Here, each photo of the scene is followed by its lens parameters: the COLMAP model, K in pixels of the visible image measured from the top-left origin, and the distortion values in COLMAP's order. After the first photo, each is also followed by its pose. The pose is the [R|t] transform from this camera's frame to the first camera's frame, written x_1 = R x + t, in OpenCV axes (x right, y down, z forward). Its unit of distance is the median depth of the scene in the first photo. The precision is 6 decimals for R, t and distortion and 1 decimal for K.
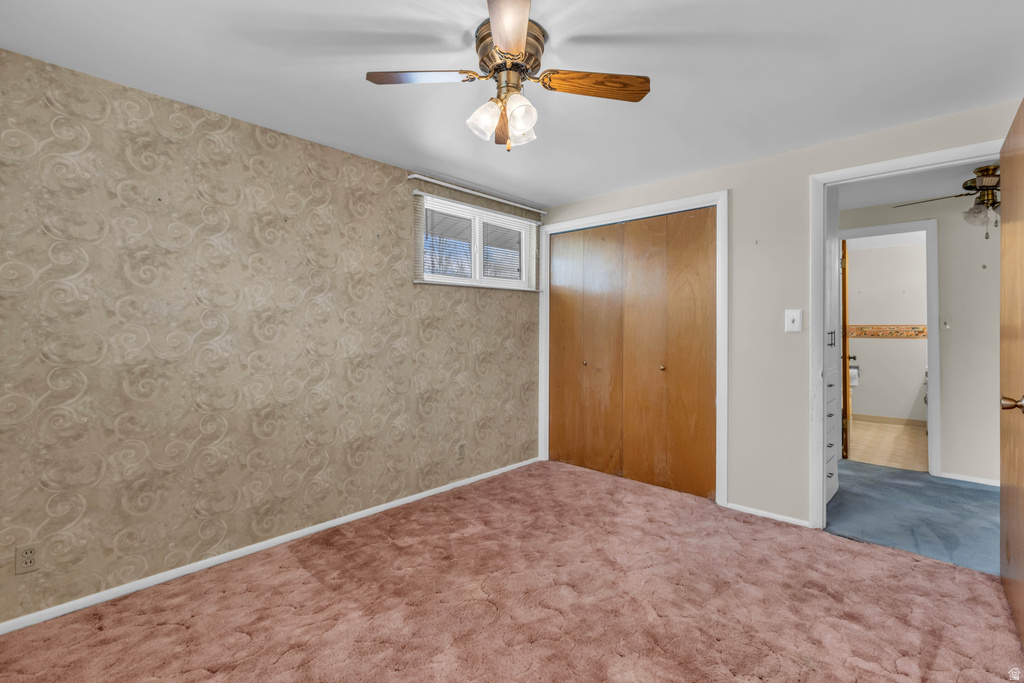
lens RADIAL K [[458.8, 0, 505.0], [0, 458.8, 333.5], [0, 0, 1]] dist [0.010494, -0.000051]
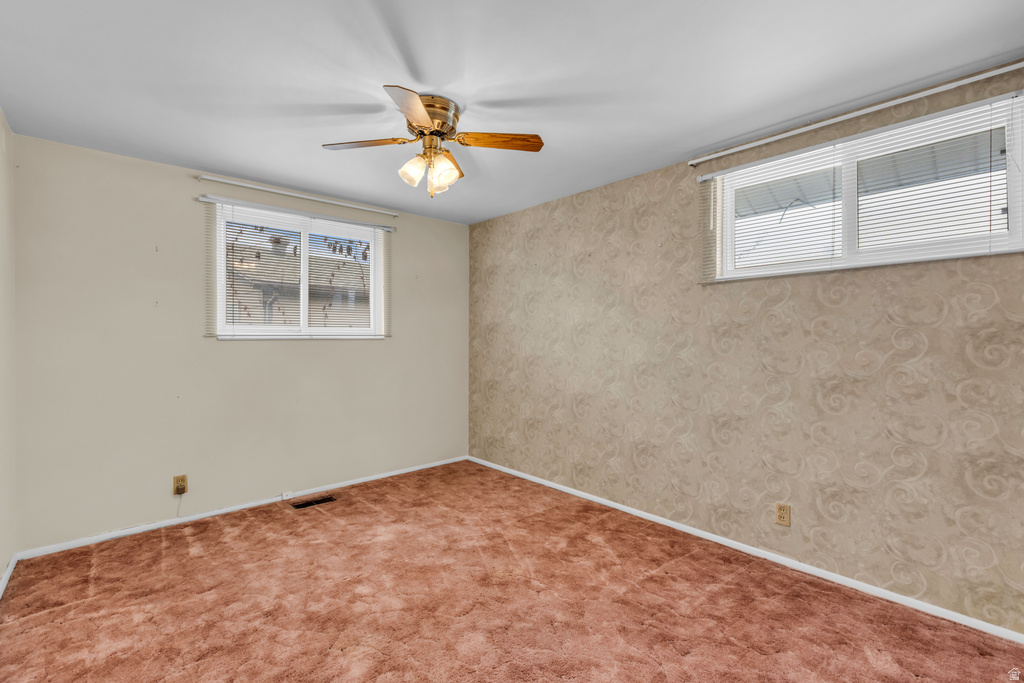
lens RADIAL K [[458.8, 0, 505.0], [0, 458.8, 333.5], [0, 0, 1]] dist [0.010494, -0.000051]
pose [[-0.072192, 0.001240, -0.997390, 0.773830], [0.001422, 0.999998, 0.001141, -0.022492], [0.997390, -0.001336, -0.072194, 0.777419]]
